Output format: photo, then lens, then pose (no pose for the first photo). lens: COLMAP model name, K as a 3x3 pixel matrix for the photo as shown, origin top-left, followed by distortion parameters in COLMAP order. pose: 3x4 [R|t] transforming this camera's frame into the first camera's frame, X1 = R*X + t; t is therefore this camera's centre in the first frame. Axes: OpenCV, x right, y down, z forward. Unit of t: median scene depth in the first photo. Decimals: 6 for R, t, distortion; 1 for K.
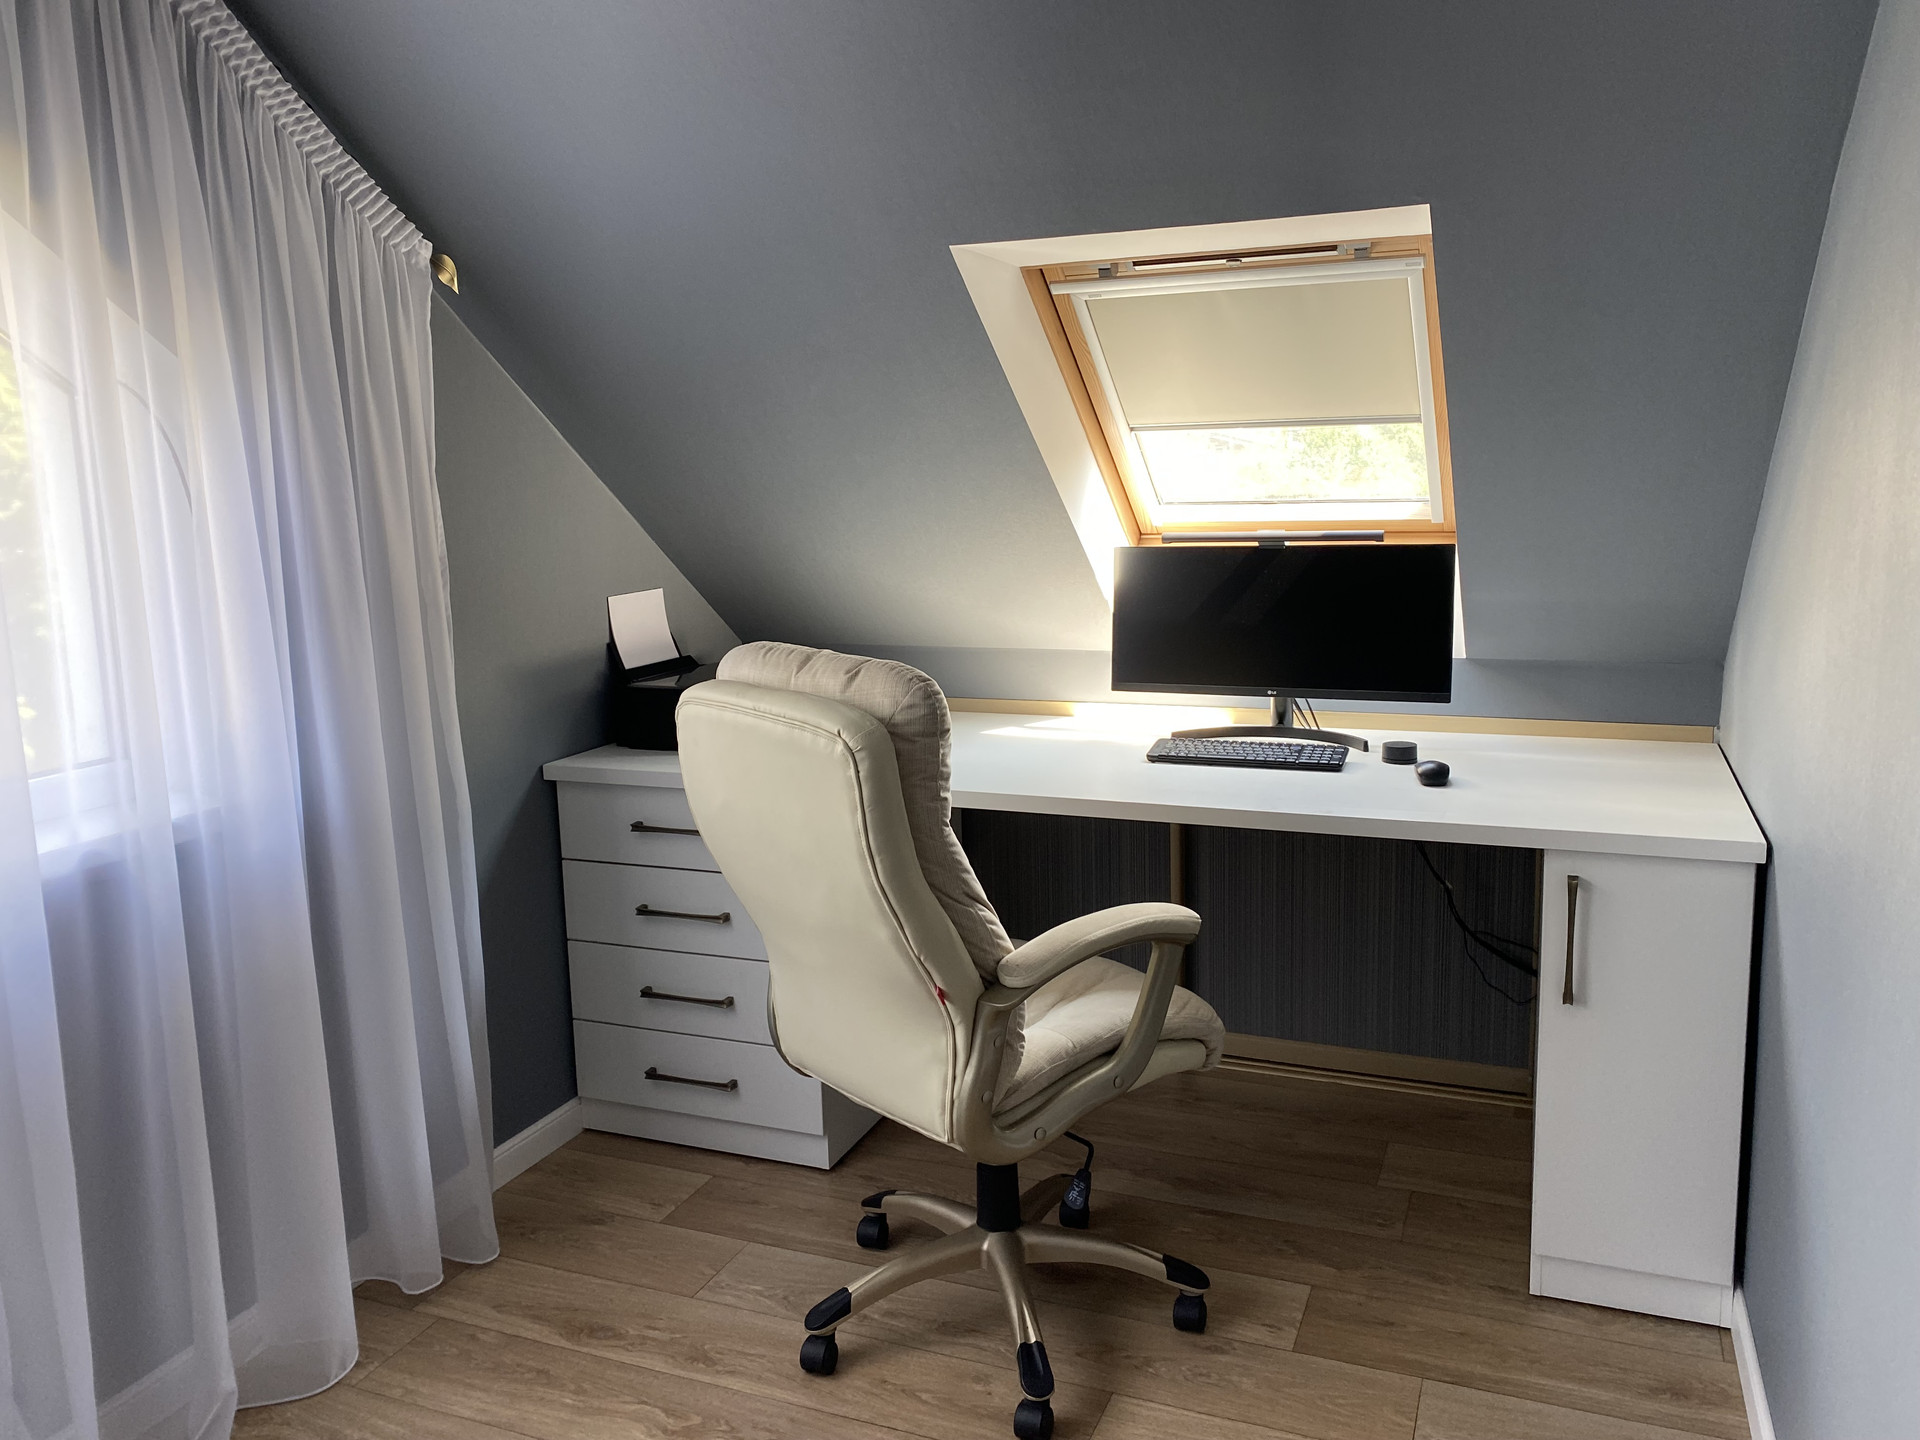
lens RADIAL K [[1487.1, 0, 947.7], [0, 1487.1, 712.1], [0, 0, 1]] dist [0.062461, -0.057171]
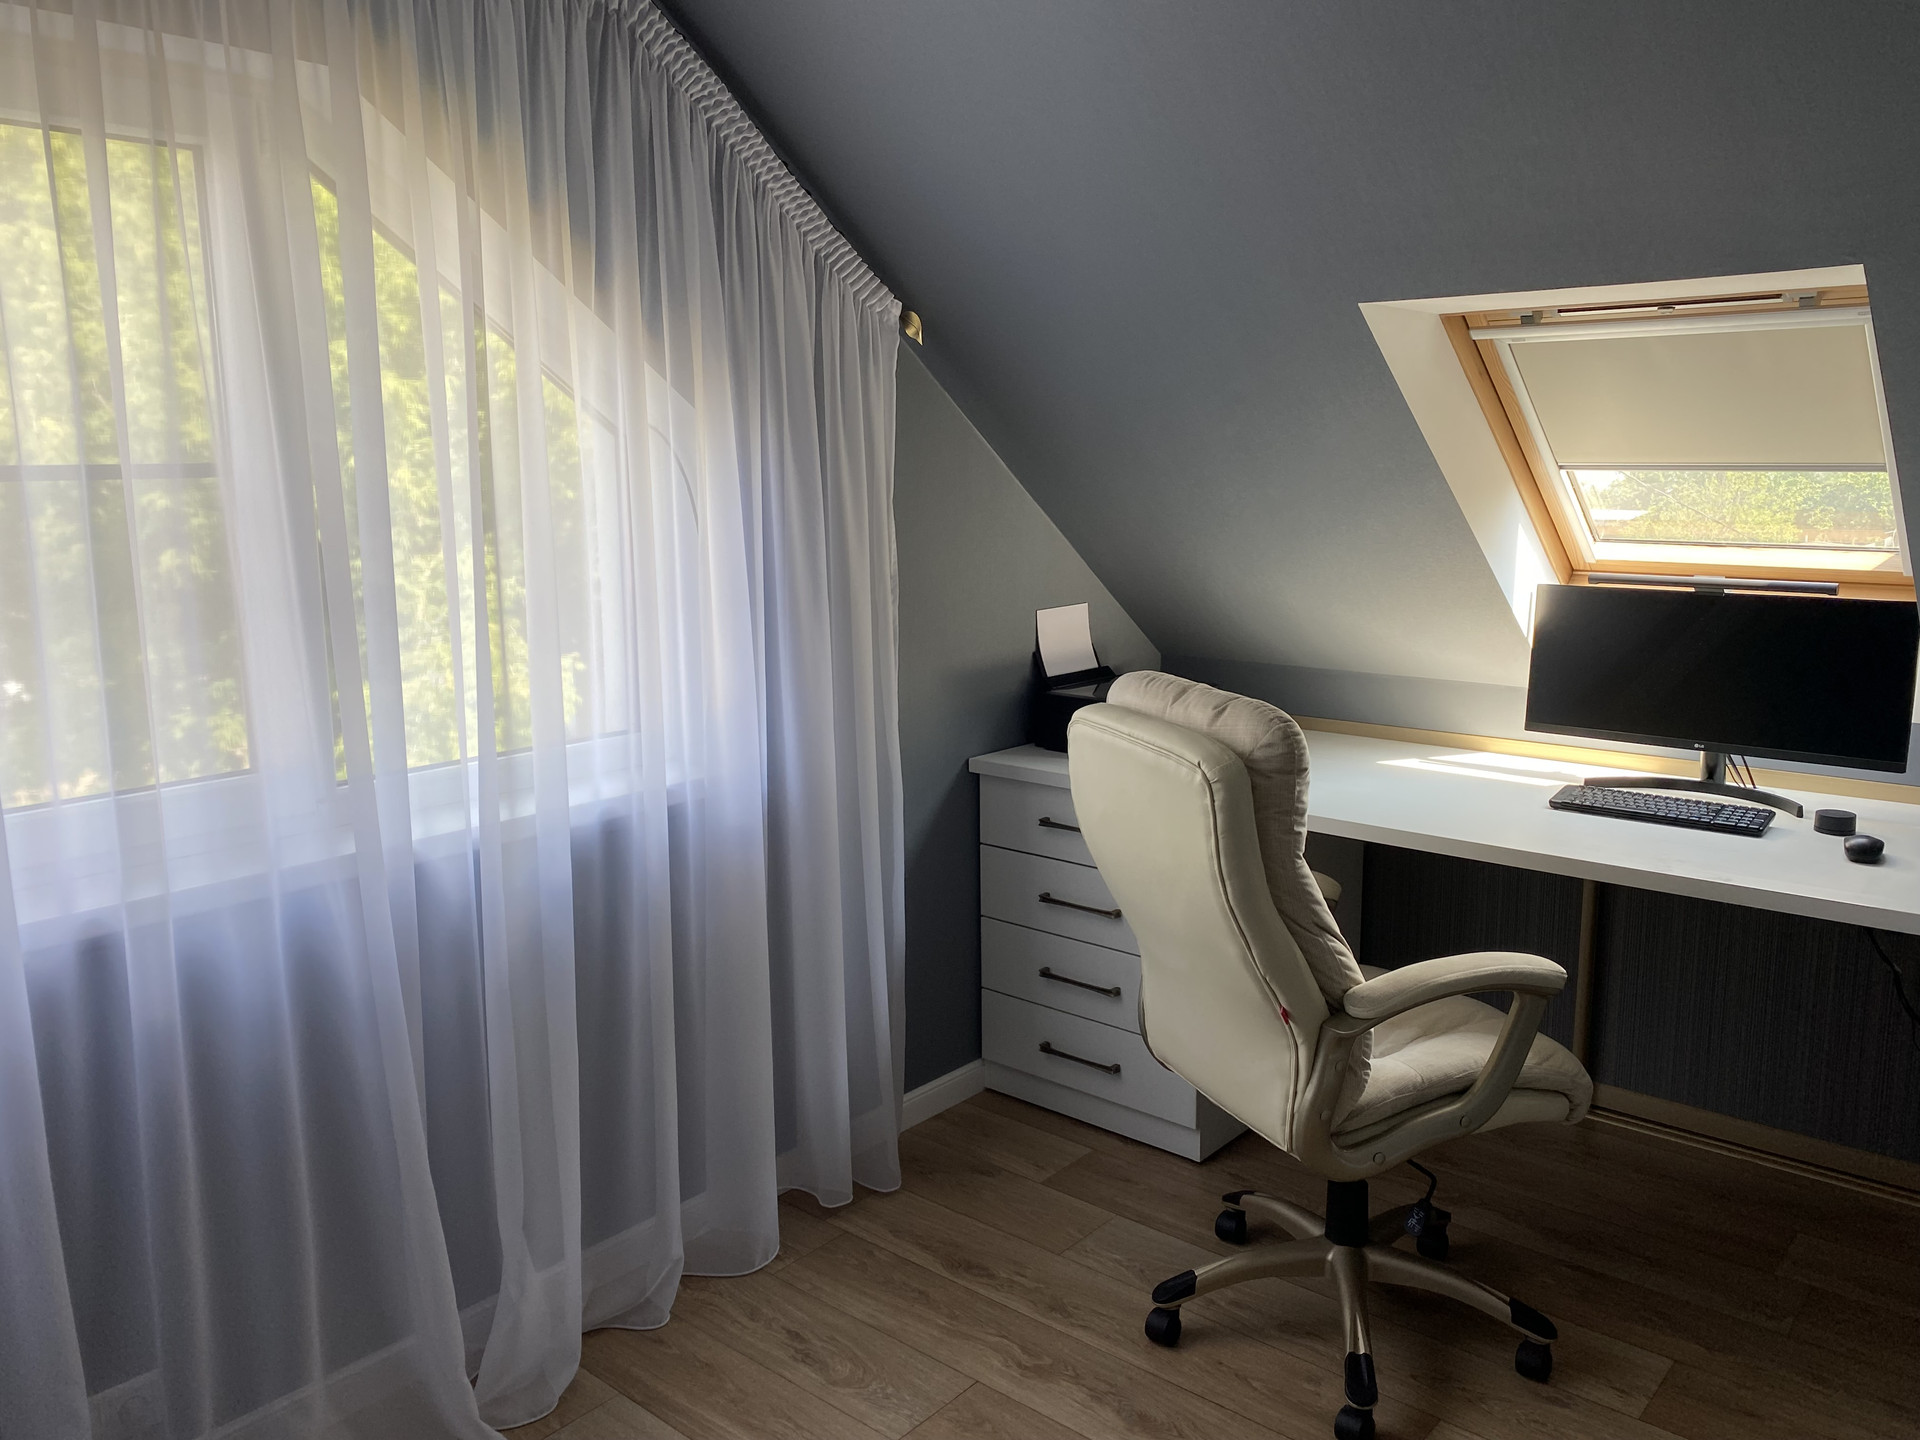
lens RADIAL K [[1487.1, 0, 954.9], [0, 1487.1, 713.8], [0, 0, 1]] dist [0.062461, -0.057171]
pose [[0.951445, 0.070257, -0.299693, 0.063374], [-0.067397, 0.997528, 0.019885, -0.025493], [0.300349, 0.001279, 0.953828, -0.080048]]
